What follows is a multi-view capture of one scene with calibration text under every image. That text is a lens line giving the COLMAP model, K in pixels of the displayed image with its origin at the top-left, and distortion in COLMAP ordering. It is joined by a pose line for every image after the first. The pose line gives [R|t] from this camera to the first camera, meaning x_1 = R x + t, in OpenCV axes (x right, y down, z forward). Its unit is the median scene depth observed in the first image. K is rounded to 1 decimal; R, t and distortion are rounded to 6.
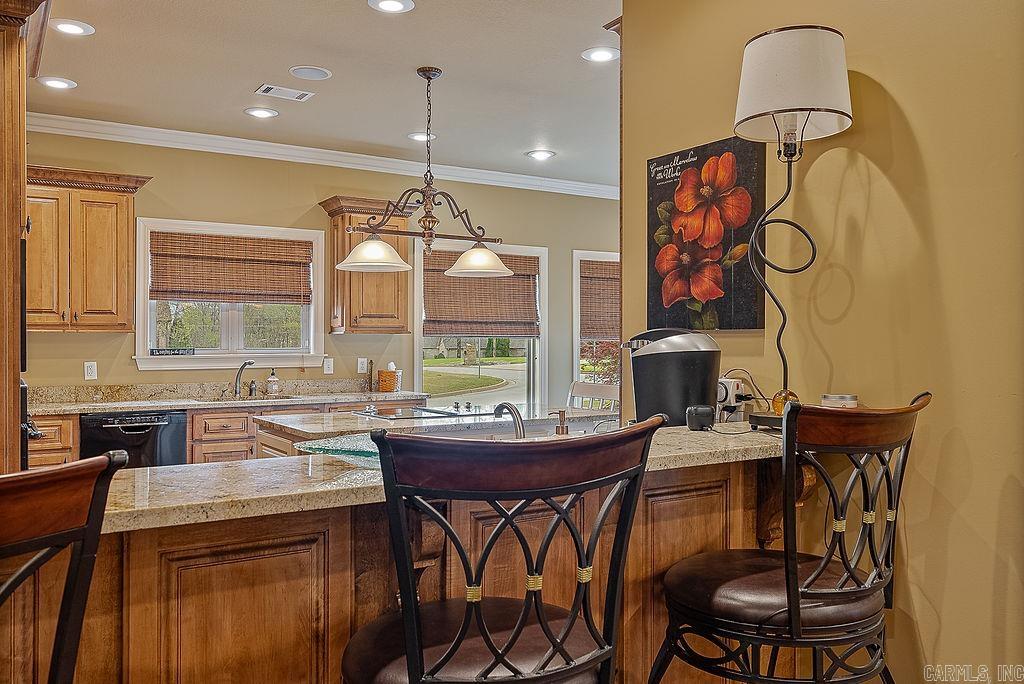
lens RADIAL K [[800.1, 0, 473.3], [0, 800.1, 332.3], [0, 0, 1]] dist [0.003464, 0.002287]
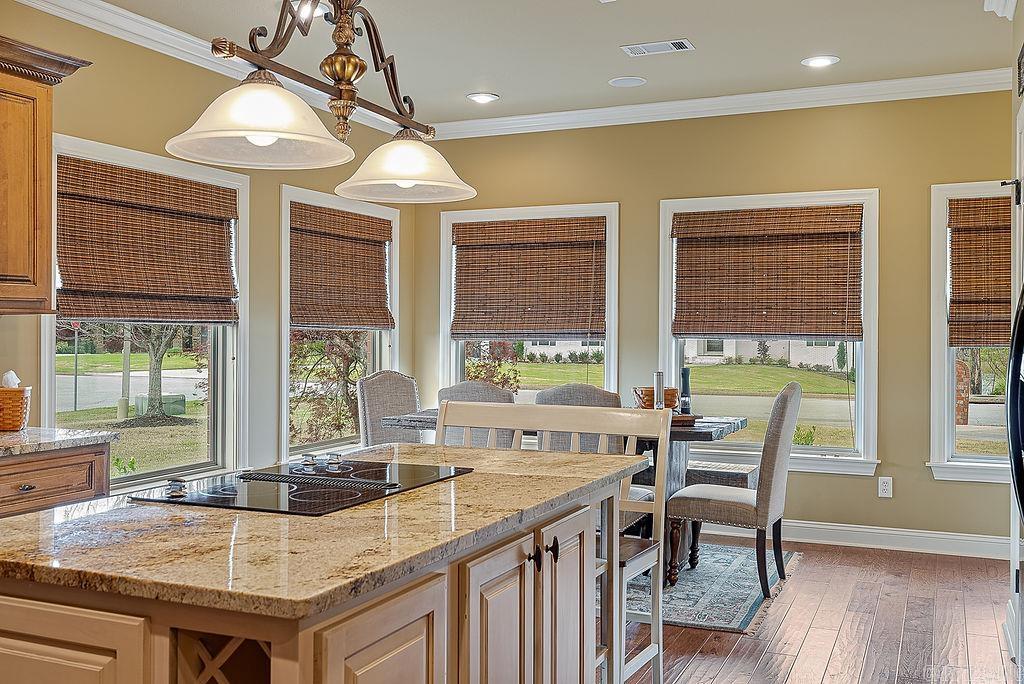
lens RADIAL K [[975.0, 0, 503.1], [0, 975.0, 327.8], [0, 0, 1]] dist [0.010691, 0.000000]
pose [[0.825253, 0.003560, 0.564753, -0.219914], [-0.008457, 0.999946, 0.006056, 0.004473], [-0.564700, -0.009774, 0.825238, 0.367042]]
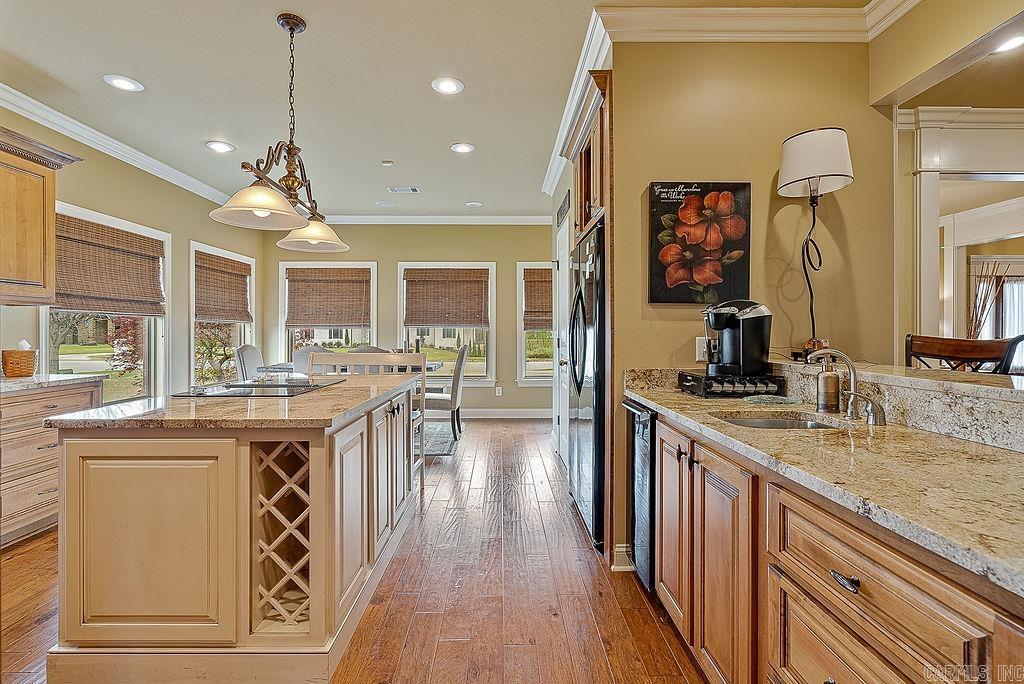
lens RADIAL K [[484.7, 0, 497.9], [0, 484.7, 328.3], [0, 0, 1]] dist [-0.009963, 0.004130]
pose [[0.522172, 0.008924, 0.852793, -0.307274], [-0.013525, 0.999906, -0.002182, 0.022620], [-0.852733, -0.010395, 0.522244, 0.372717]]
